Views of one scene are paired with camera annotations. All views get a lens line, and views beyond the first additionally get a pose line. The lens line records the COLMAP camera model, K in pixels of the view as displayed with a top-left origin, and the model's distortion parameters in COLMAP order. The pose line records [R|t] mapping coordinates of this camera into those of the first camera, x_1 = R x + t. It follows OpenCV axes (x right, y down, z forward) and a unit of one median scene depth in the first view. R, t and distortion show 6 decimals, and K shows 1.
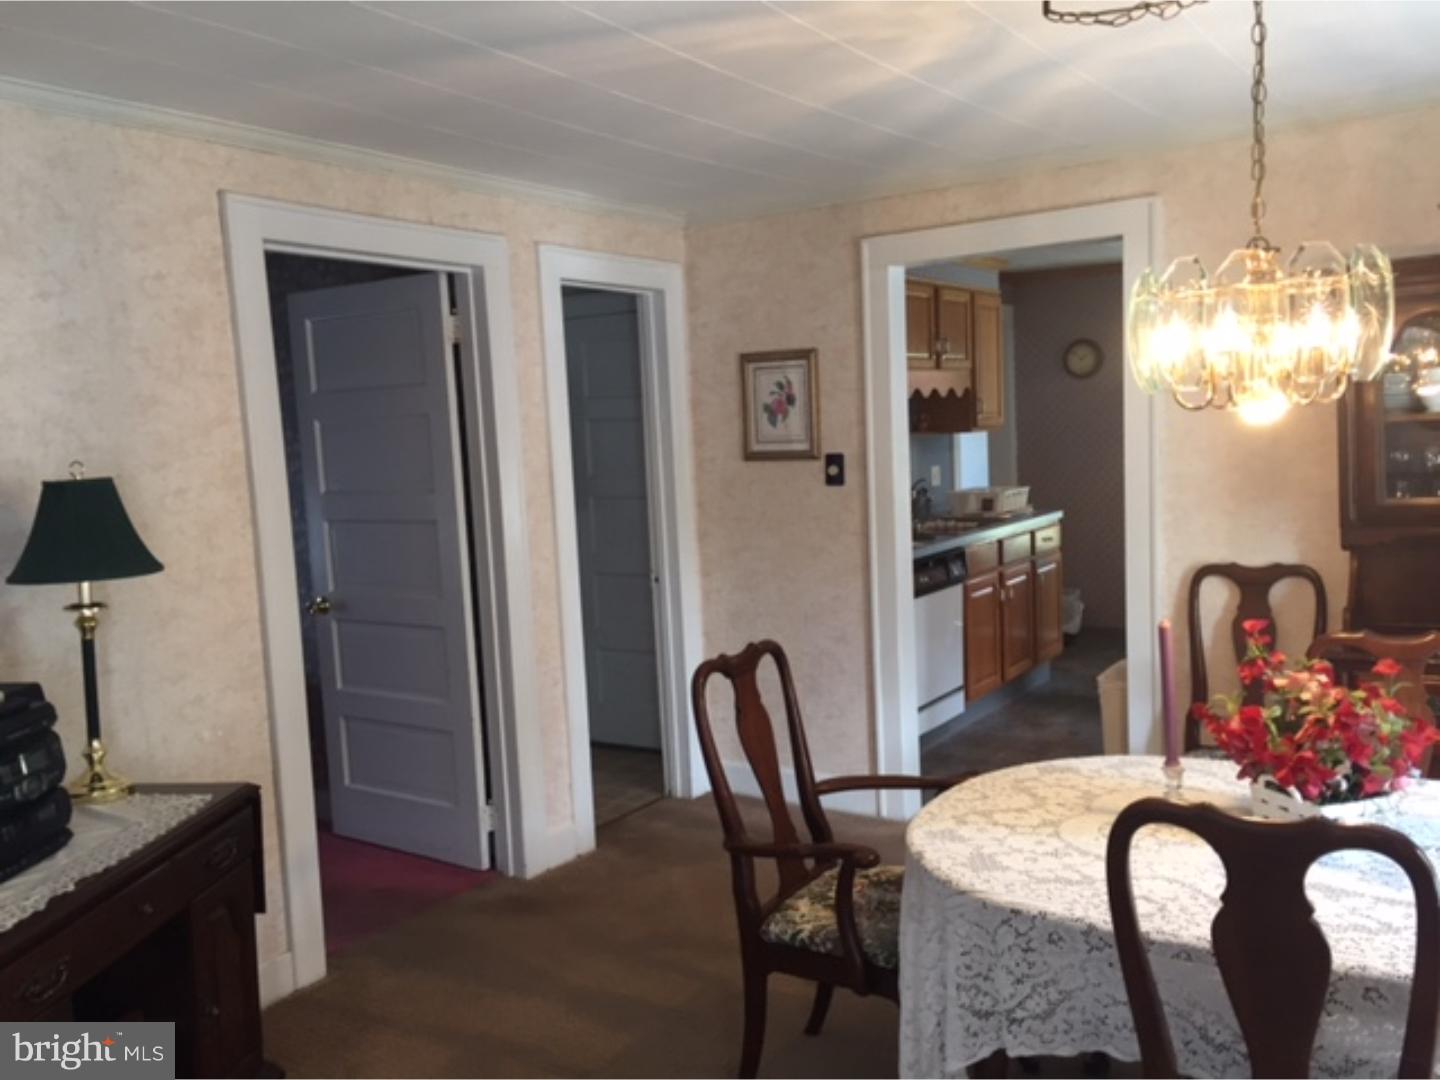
lens RADIAL K [[1229.2, 0, 718.3], [0, 1229.2, 550.9], [0, 0, 1]] dist [0.089811, -0.122963]
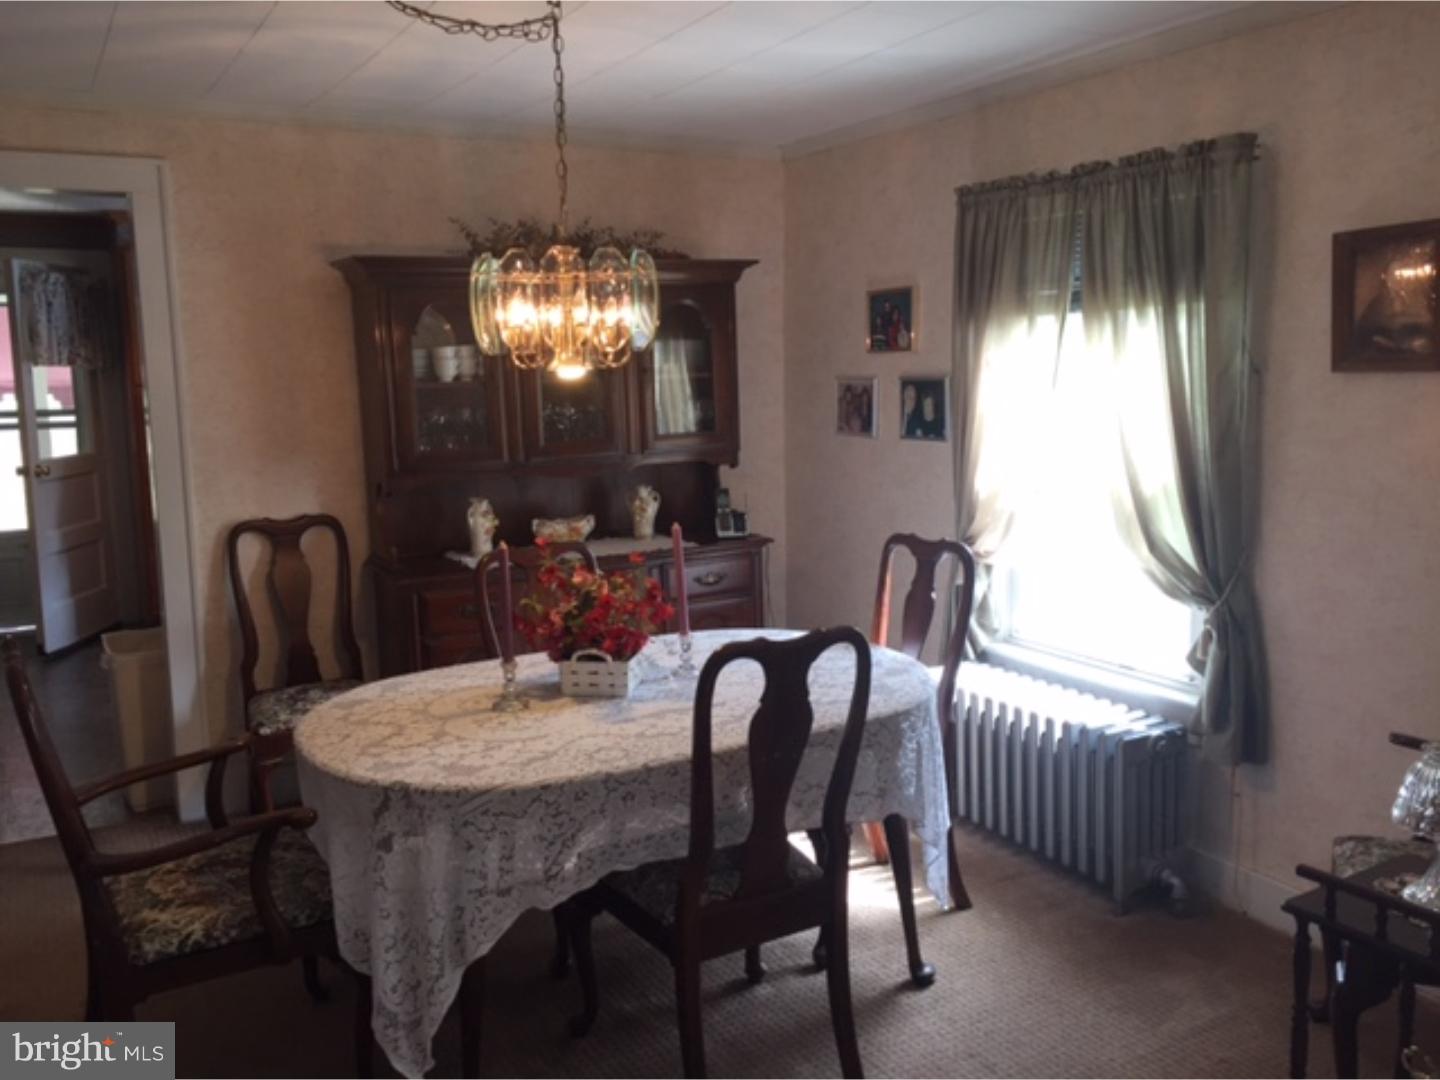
lens RADIAL K [[1229.2, 0, 718.3], [0, 1229.2, 550.9], [0, 0, 1]] dist [0.089811, -0.122963]
pose [[0.459913, -0.097284, 0.882619, -0.615124], [0.086284, 0.994173, 0.064619, 0.003810], [-0.883762, 0.046436, 0.465627, 0.257094]]
